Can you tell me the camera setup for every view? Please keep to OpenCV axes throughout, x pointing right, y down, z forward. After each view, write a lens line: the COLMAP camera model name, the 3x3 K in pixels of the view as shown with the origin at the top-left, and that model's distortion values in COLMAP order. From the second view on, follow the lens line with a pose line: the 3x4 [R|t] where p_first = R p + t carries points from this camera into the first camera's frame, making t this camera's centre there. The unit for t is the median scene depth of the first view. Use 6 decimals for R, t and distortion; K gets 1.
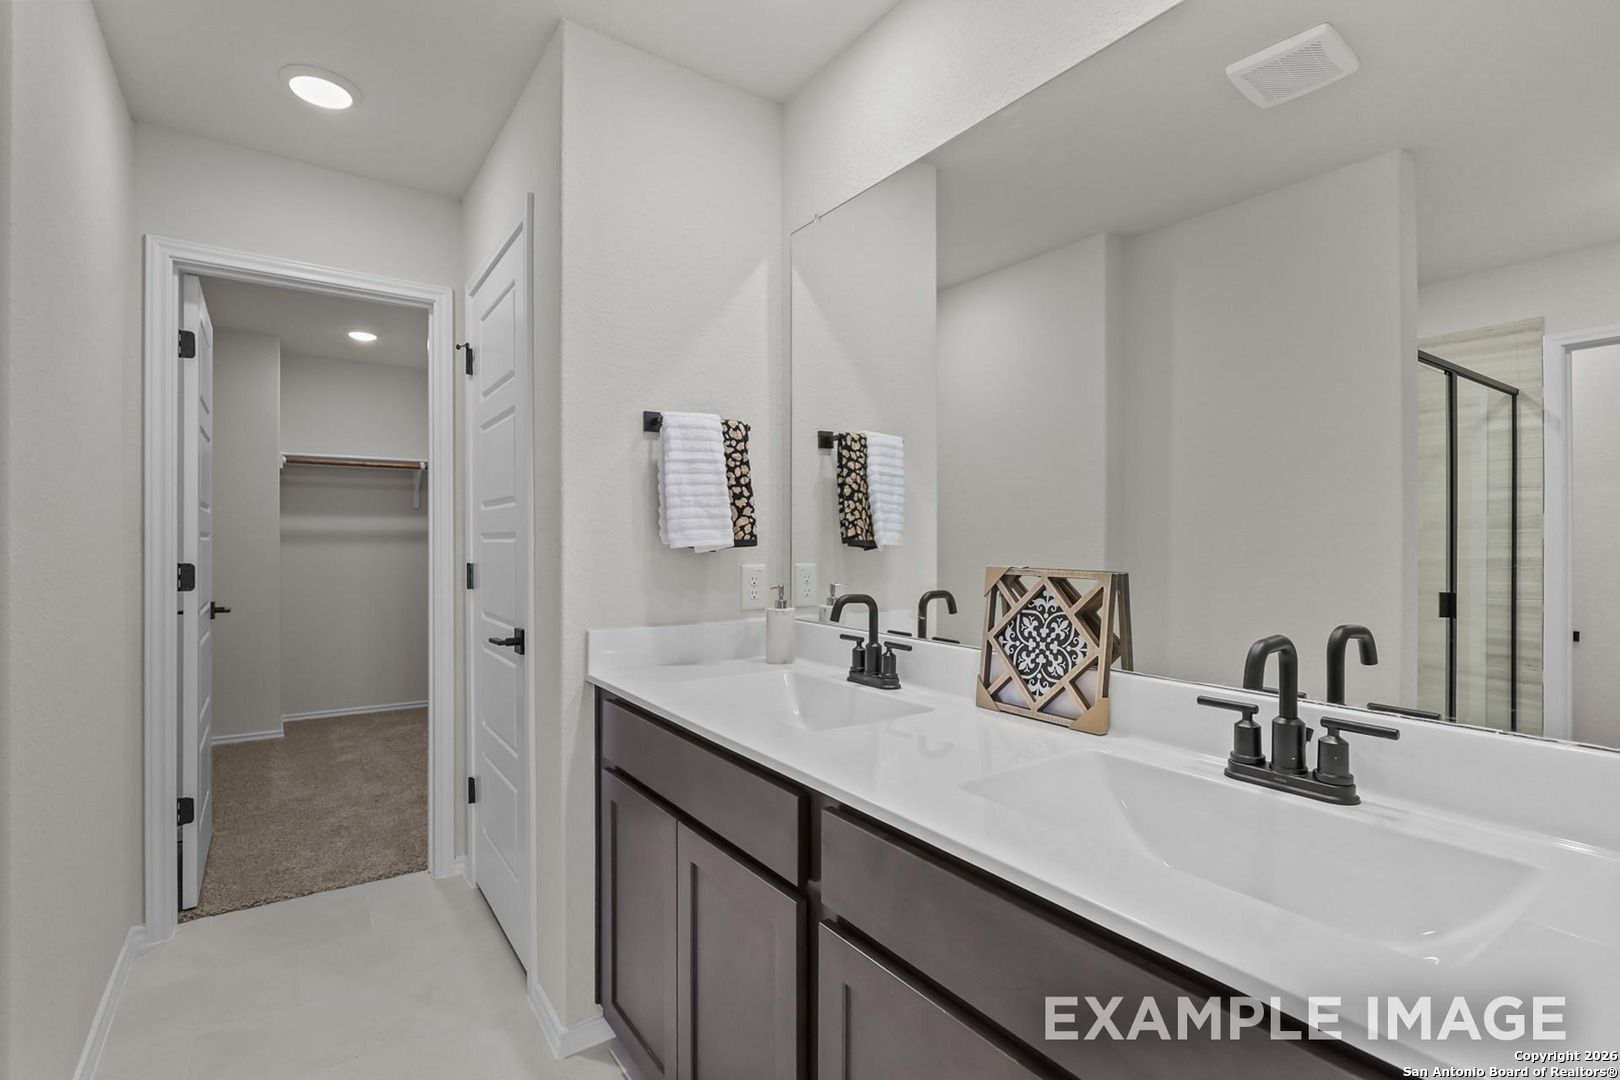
lens RADIAL K [[740.6, 0, 803.1], [0, 740.6, 542.0], [0, 0, 1]] dist [-0.001462, 0.000864]
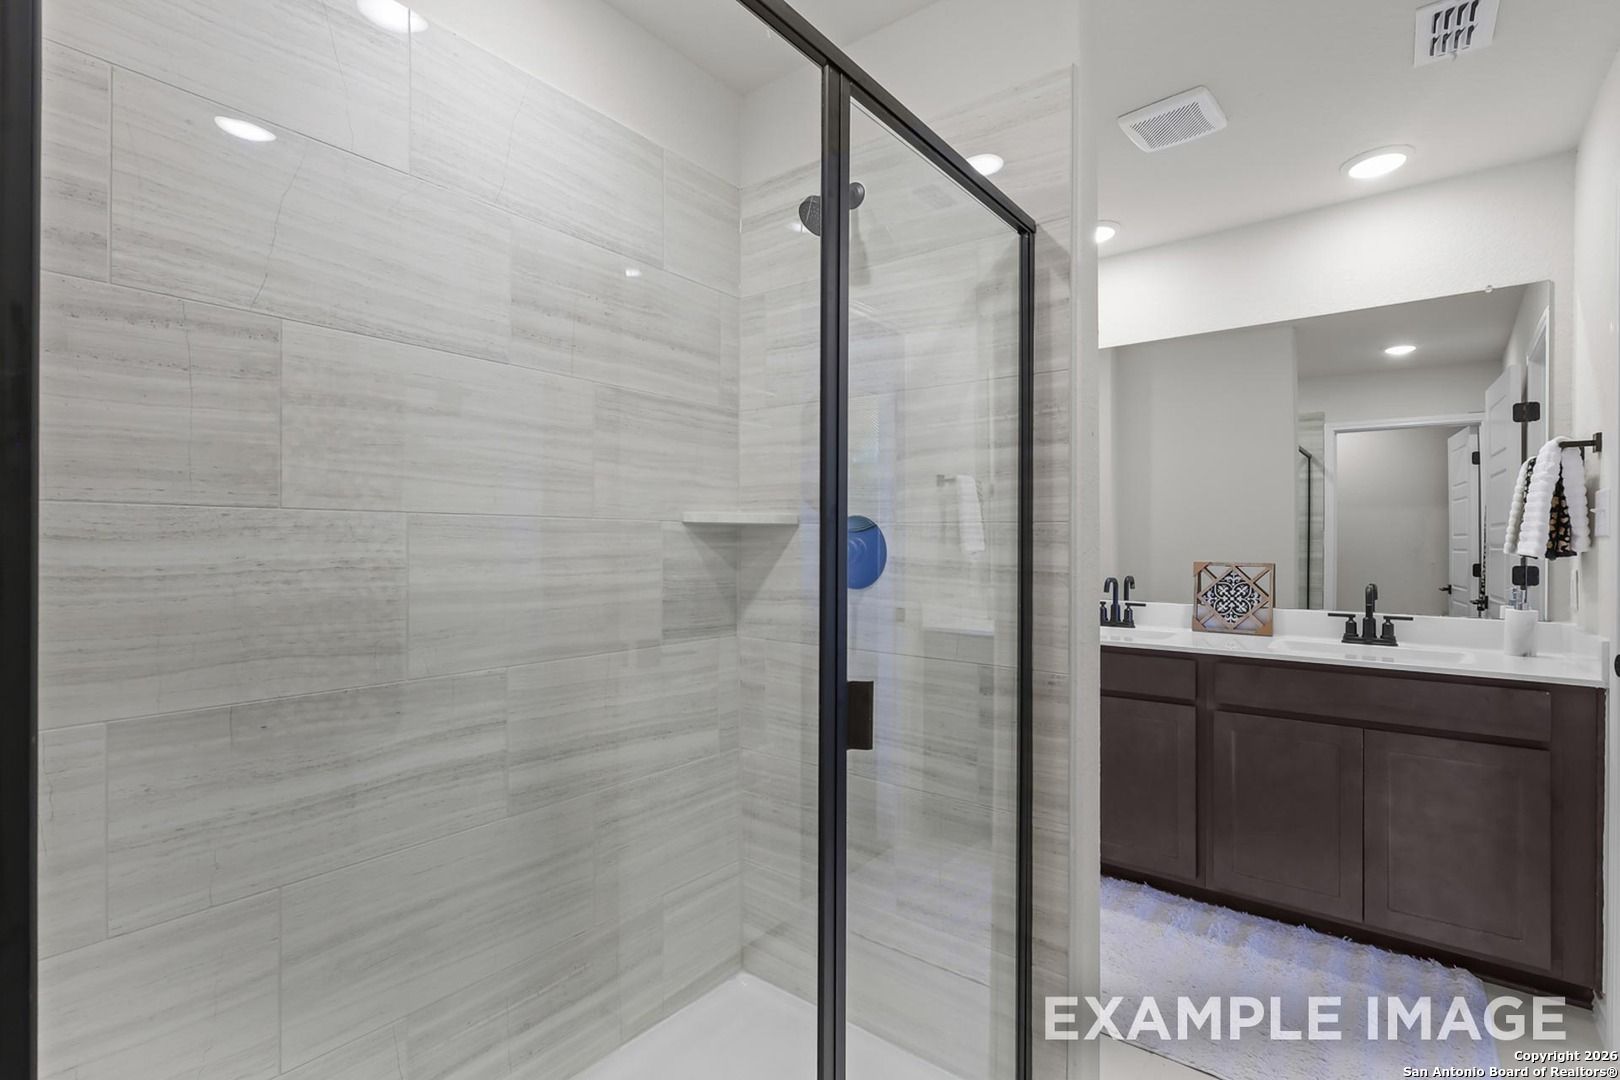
lens RADIAL K [[740.6, 0, 803.1], [0, 740.6, 542.0], [0, 0, 1]] dist [-0.001462, 0.000864]
pose [[0.964082, 0.001562, 0.265602, -1.411102], [-0.000369, 0.999990, -0.004543, -0.013021], [-0.265606, 0.004282, 0.964072, -0.716547]]
